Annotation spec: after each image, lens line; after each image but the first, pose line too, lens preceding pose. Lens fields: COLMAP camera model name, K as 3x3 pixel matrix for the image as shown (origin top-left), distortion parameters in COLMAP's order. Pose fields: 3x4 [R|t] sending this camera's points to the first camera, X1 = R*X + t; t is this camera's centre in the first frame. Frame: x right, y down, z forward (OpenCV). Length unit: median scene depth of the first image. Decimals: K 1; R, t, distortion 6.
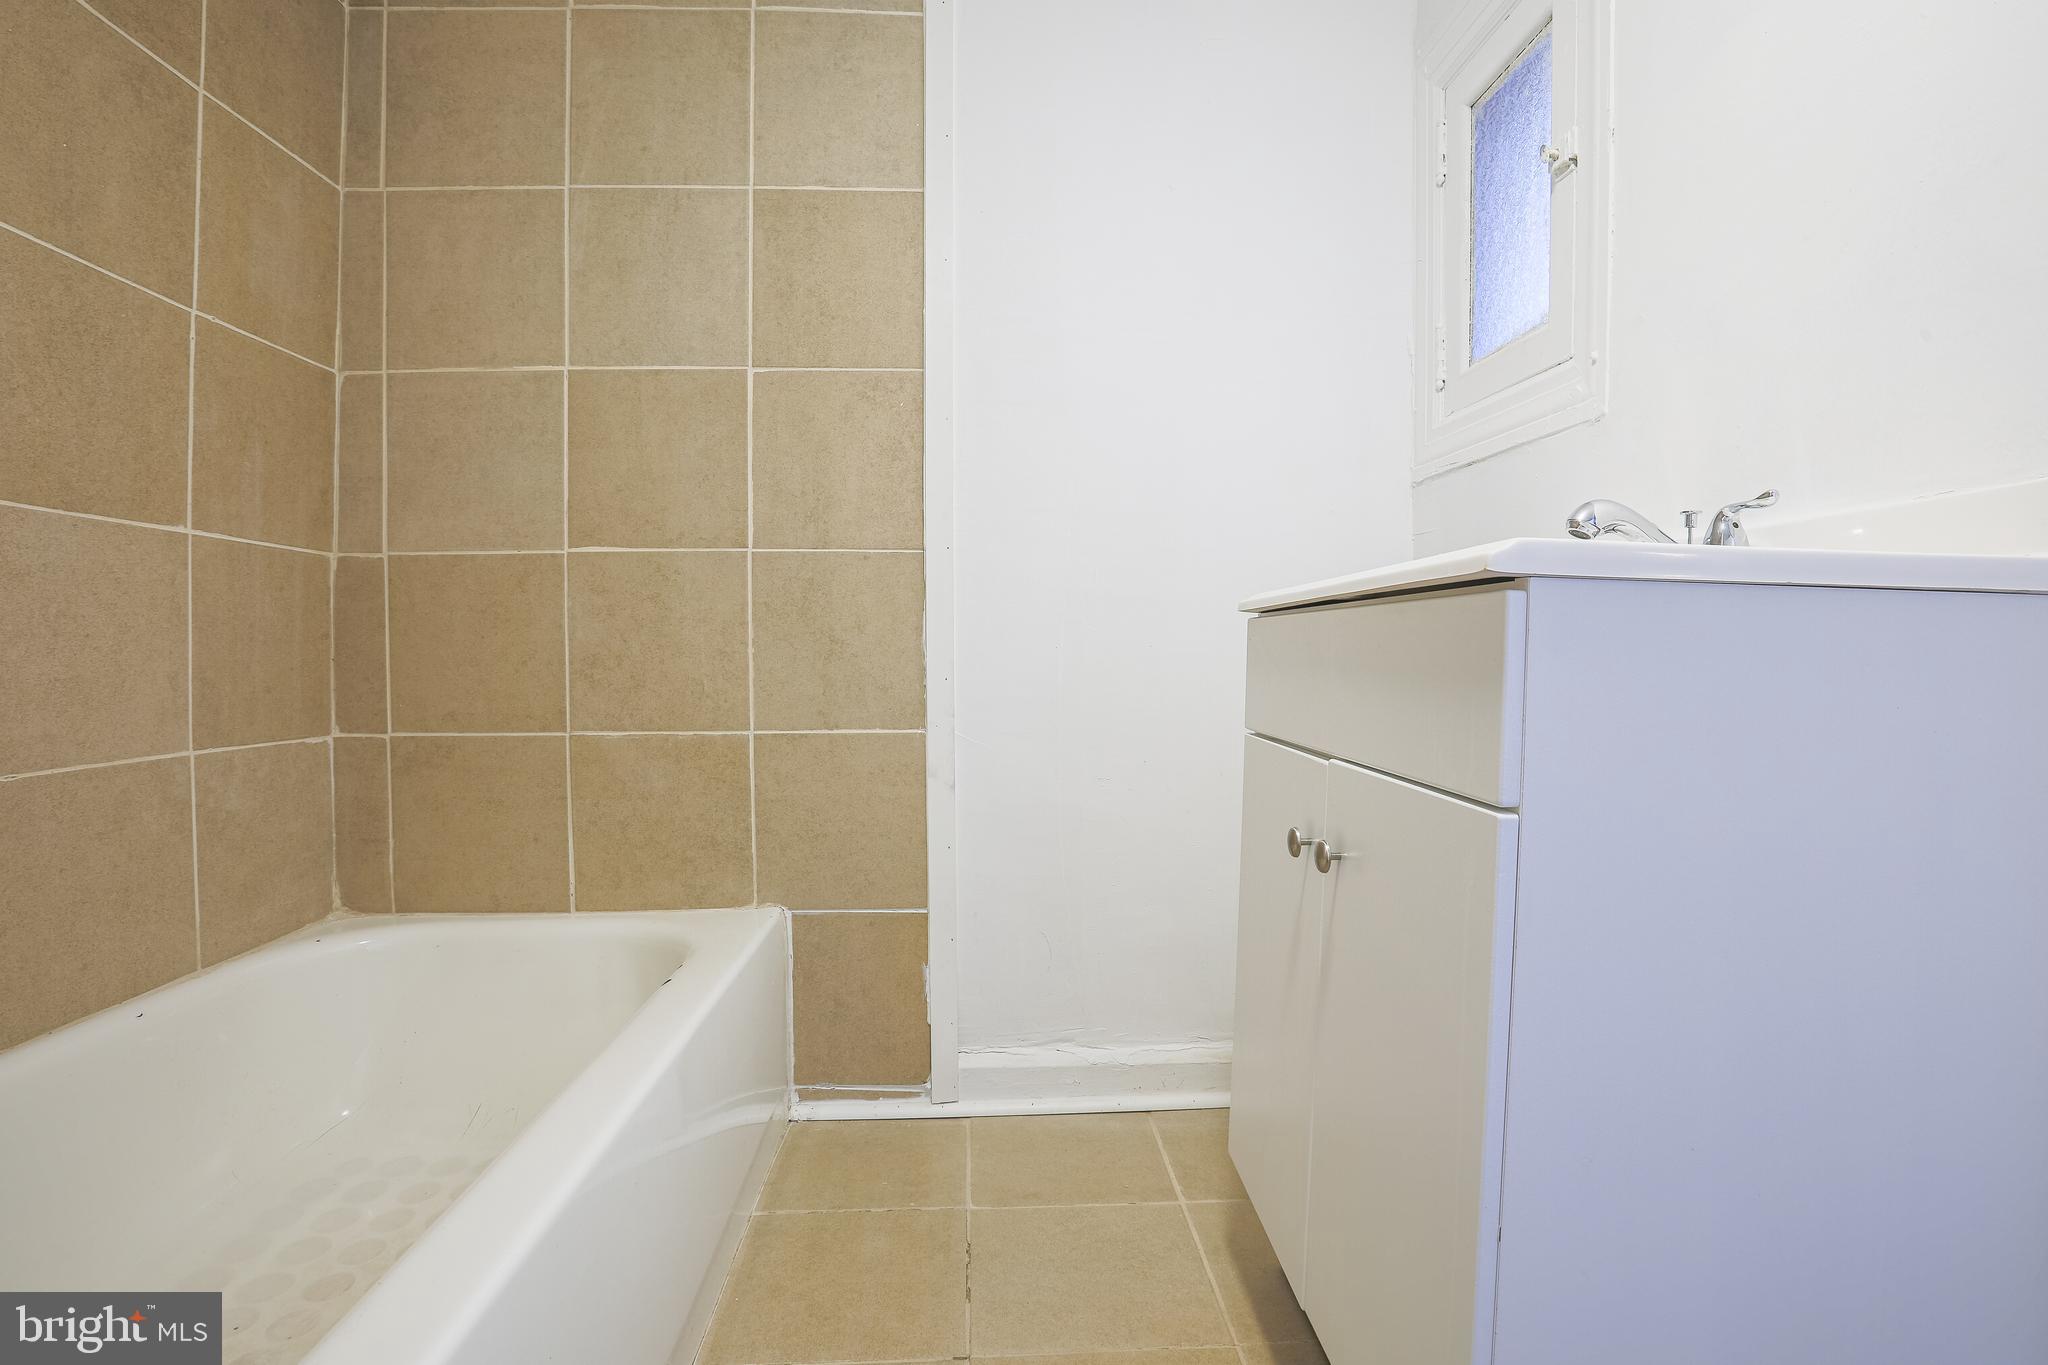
lens RADIAL K [[1004.0, 0, 1032.2], [0, 1004.0, 666.8], [0, 0, 1]] dist [-0.063859, 0.027674]
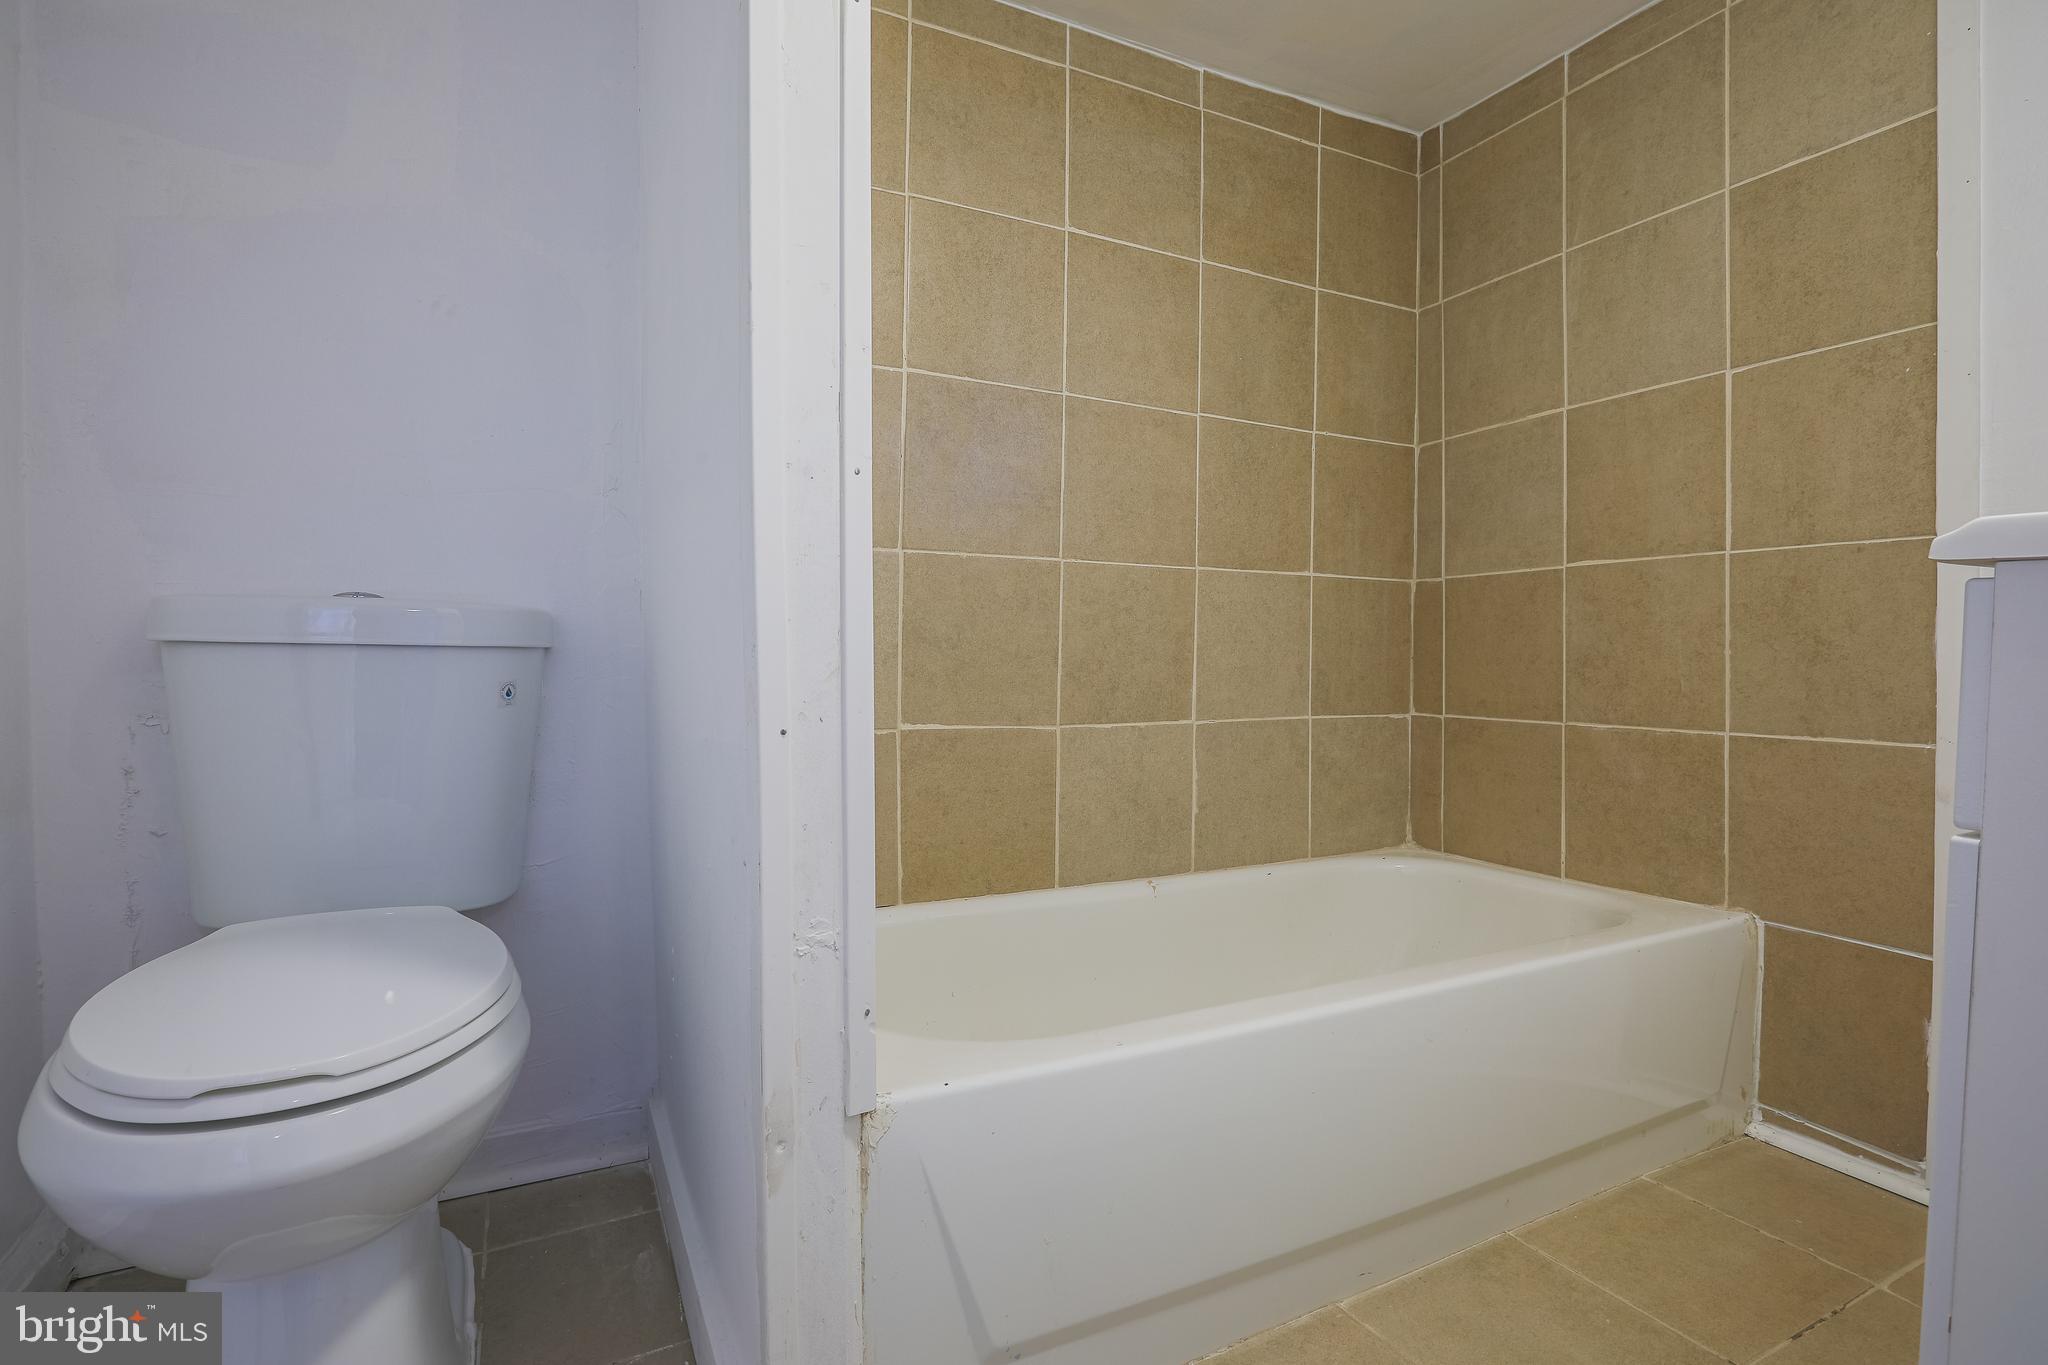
lens RADIAL K [[1004.0, 0, 1032.2], [0, 1004.0, 666.8], [0, 0, 1]] dist [-0.063859, 0.027674]
pose [[0.394516, 0.014153, -0.918780, 0.348234], [-0.017237, 0.999819, 0.008000, 0.002740], [0.918728, 0.012681, 0.394688, -0.030324]]
